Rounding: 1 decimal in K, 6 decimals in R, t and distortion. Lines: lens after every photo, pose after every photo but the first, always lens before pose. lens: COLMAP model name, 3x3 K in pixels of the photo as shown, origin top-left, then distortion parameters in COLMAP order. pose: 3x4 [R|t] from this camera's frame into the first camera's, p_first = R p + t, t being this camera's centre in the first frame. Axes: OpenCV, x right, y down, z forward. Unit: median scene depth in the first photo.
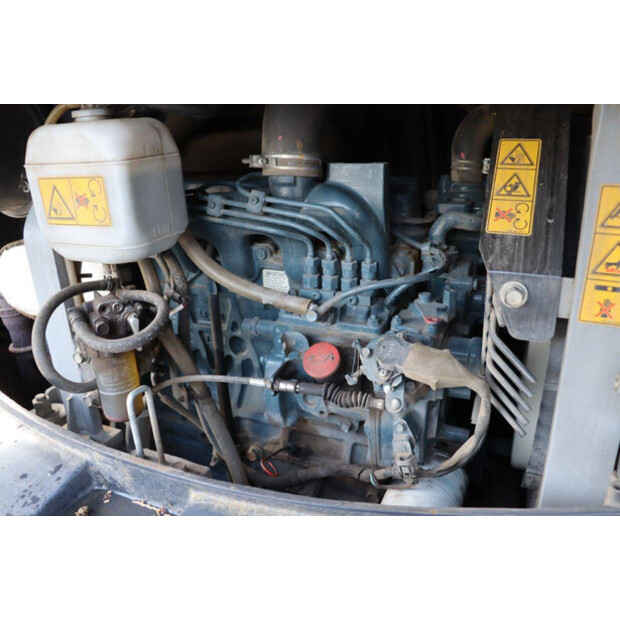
lens RADIAL K [[501.0, 0, 309.5], [0, 501.0, 309.7], [0, 0, 1]] dist [-0.134720, 0.056826]
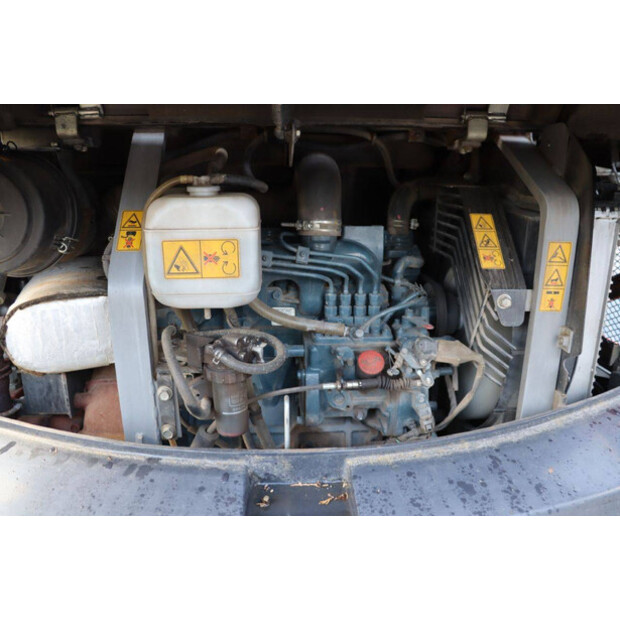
lens RADIAL K [[501.0, 0, 312.2], [0, 501.0, 309.8], [0, 0, 1]] dist [-0.134720, 0.056826]
pose [[0.886615, -0.087477, 0.454160, -0.777780], [0.124512, 0.990843, -0.052224, 0.004821], [-0.445432, 0.102851, 0.889388, -0.223037]]
